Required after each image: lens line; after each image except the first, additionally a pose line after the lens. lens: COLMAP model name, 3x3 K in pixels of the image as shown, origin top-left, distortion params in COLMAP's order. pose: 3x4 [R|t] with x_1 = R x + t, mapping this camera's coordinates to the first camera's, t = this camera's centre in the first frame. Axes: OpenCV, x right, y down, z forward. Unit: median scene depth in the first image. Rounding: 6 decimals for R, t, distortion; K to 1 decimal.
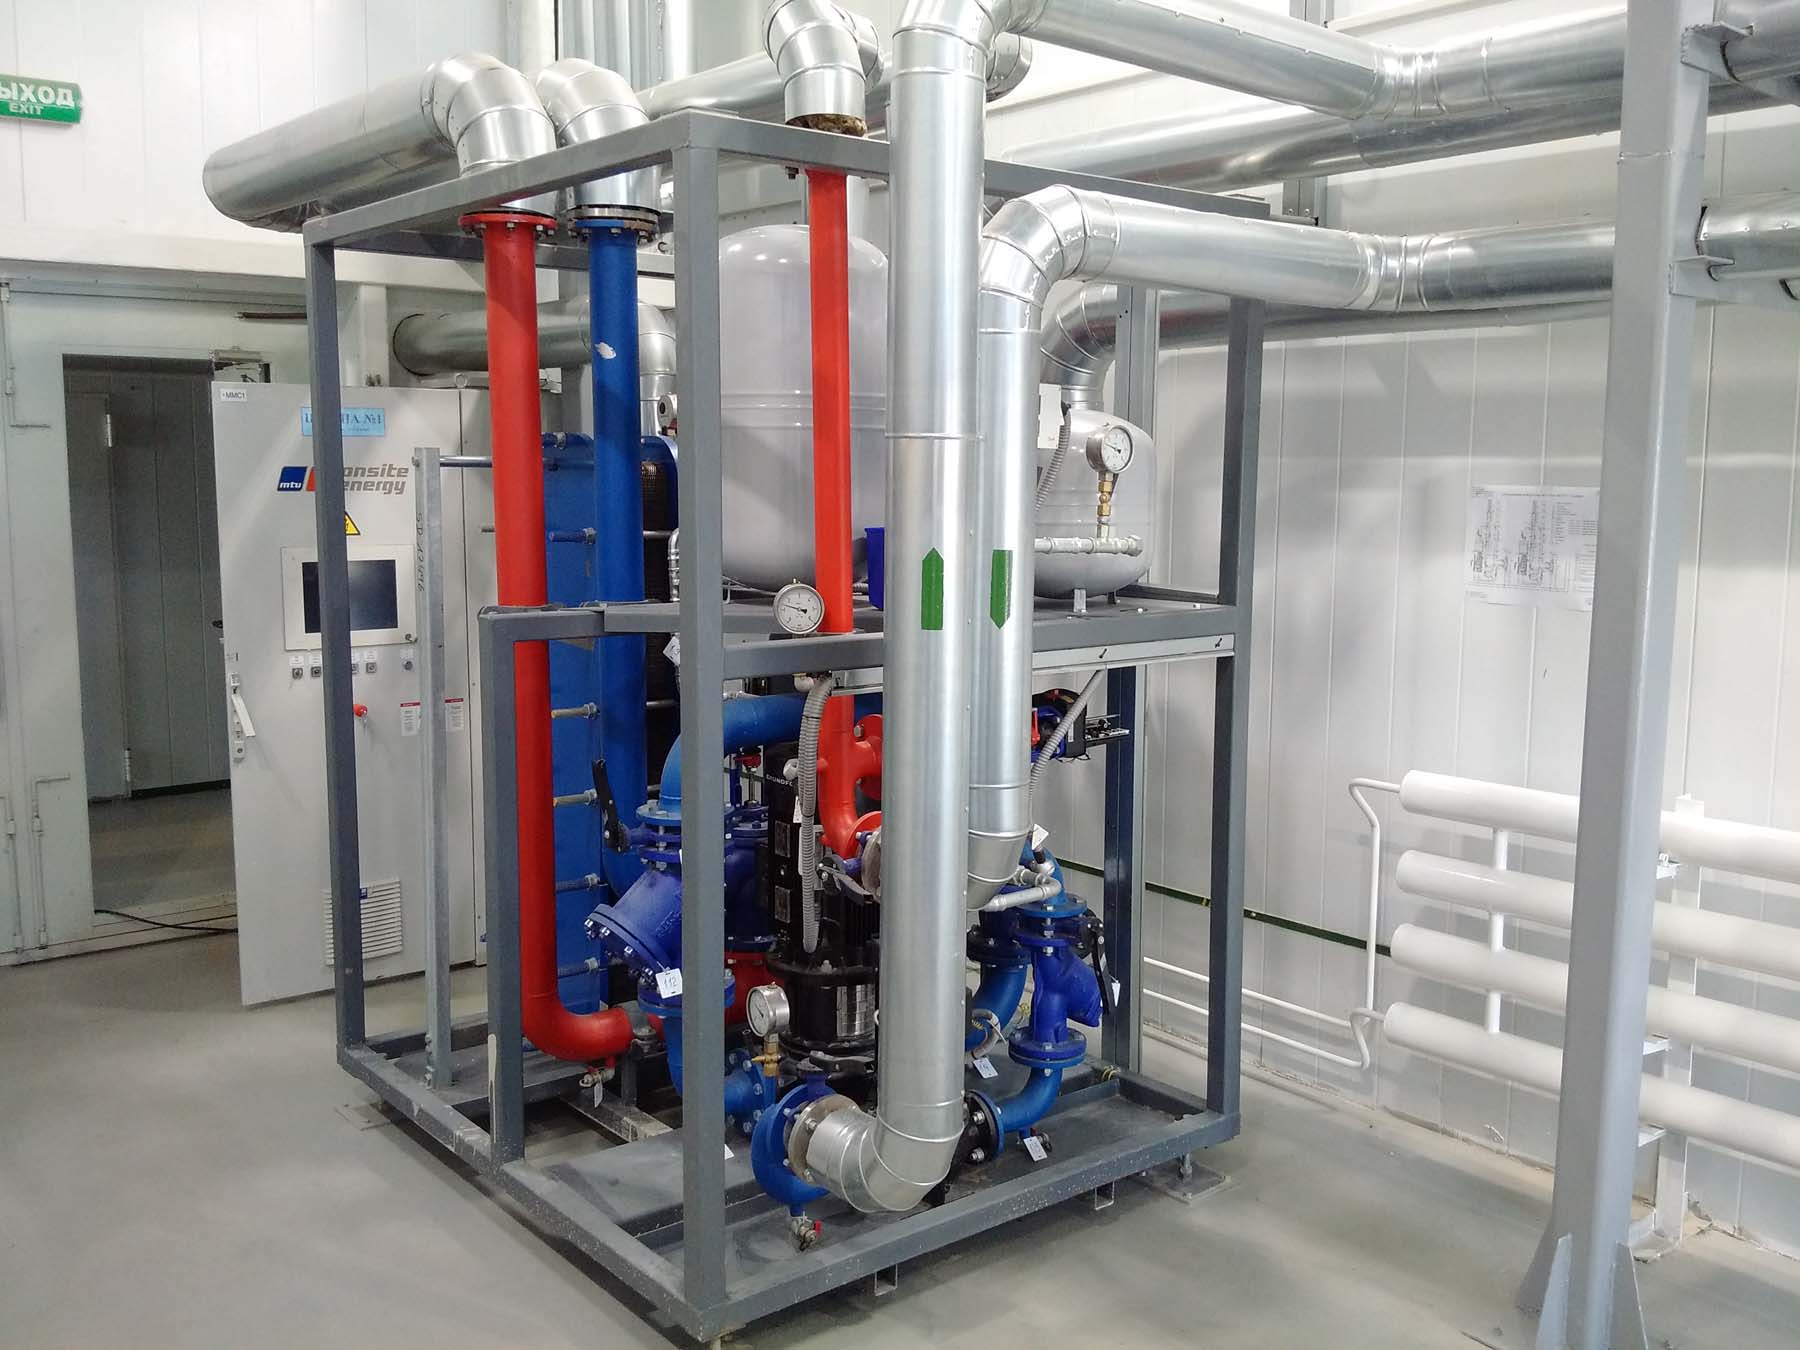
lens RADIAL K [[1676.5, 0, 900.0], [0, 1676.5, 675.0], [0, 0, 1]] dist [0.114347, -0.300193]
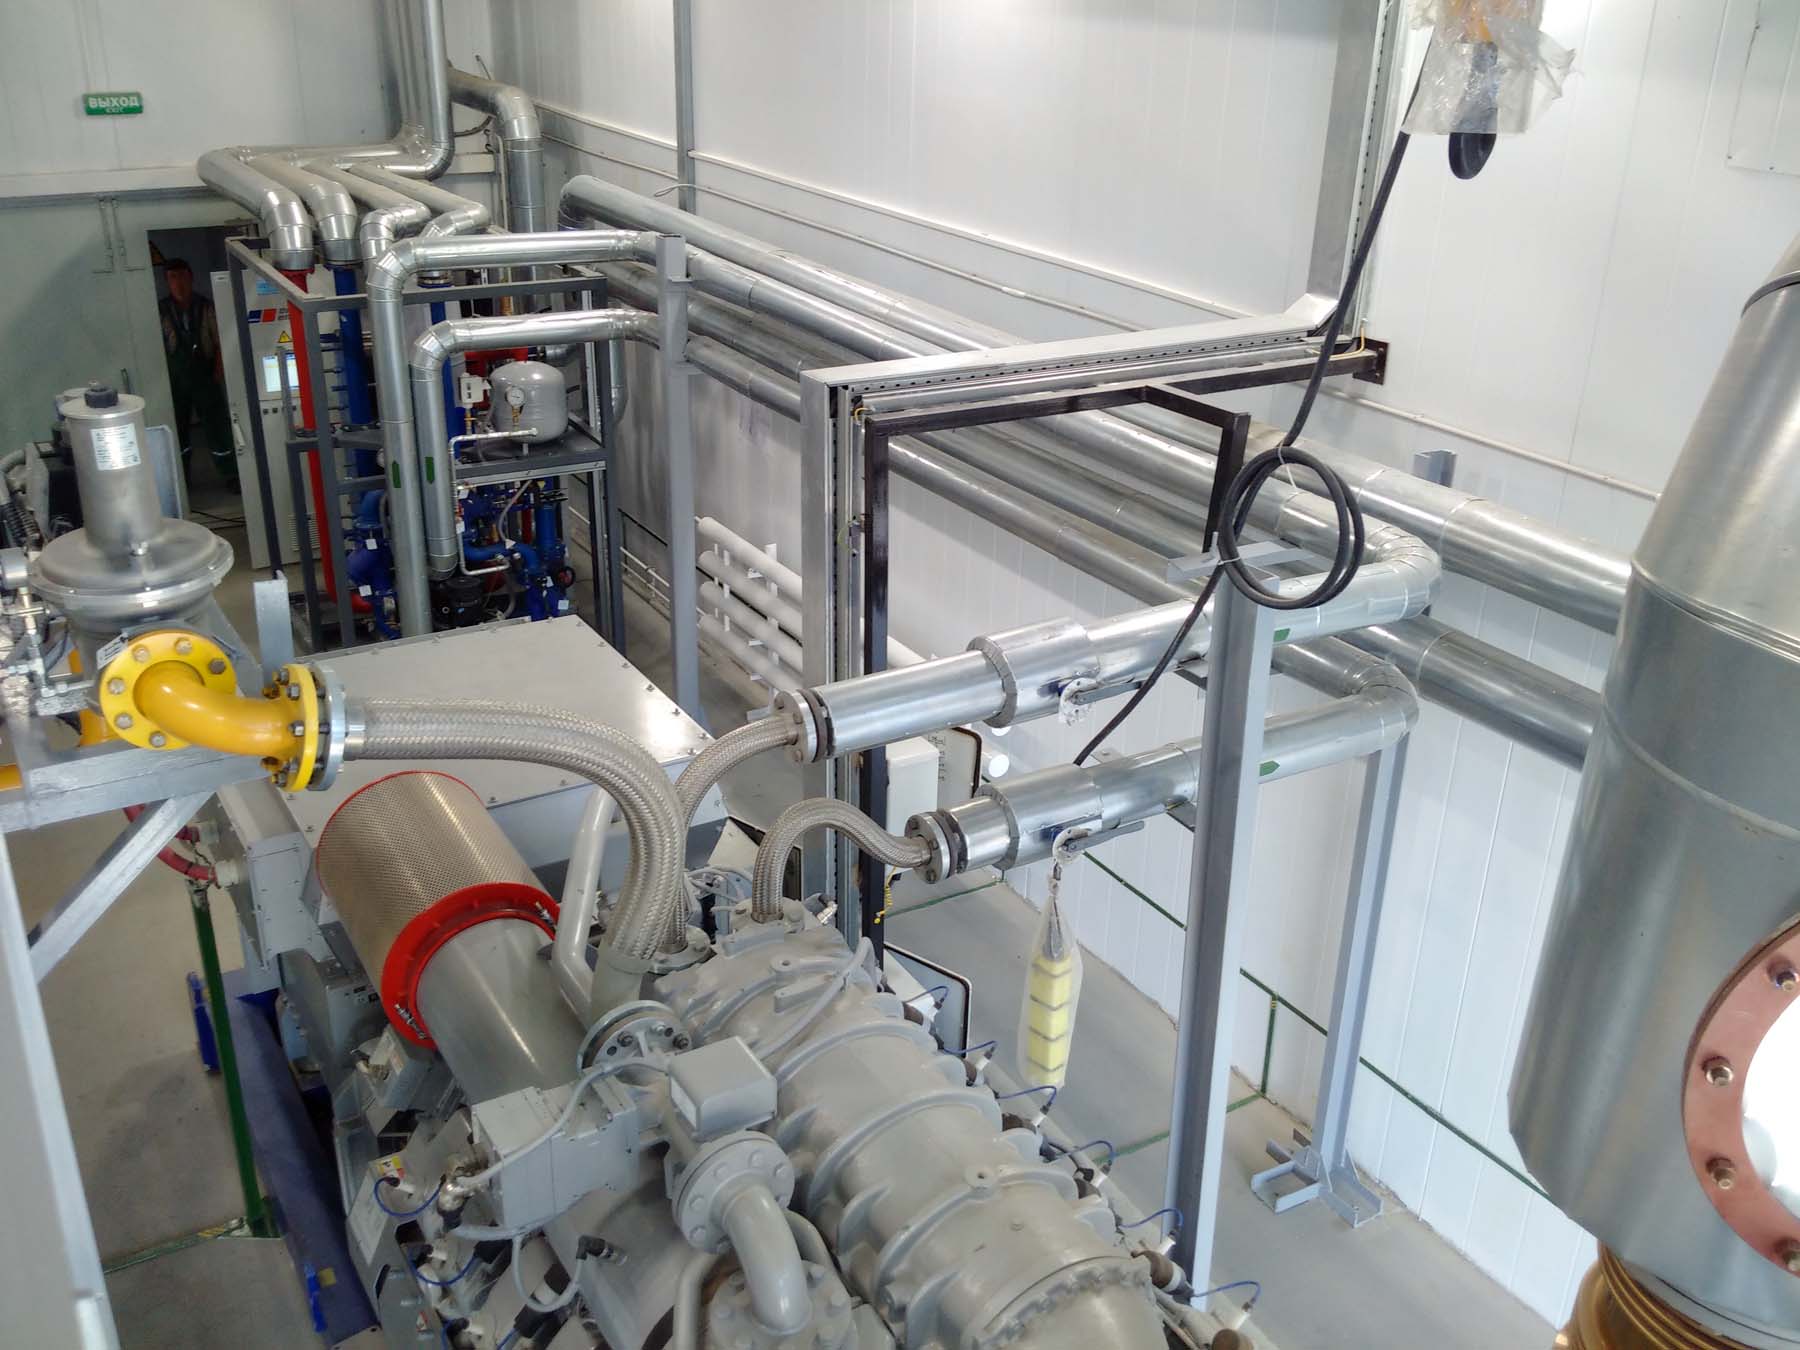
lens RADIAL K [[1676.5, 0, 900.0], [0, 1676.5, 675.0], [0, 0, 1]] dist [0.114347, -0.300193]
pose [[0.988792, 0.075028, -0.129077, 0.666240], [-0.033910, 0.954821, 0.295239, -0.317249], [0.145397, -0.287553, 0.946664, -0.883806]]
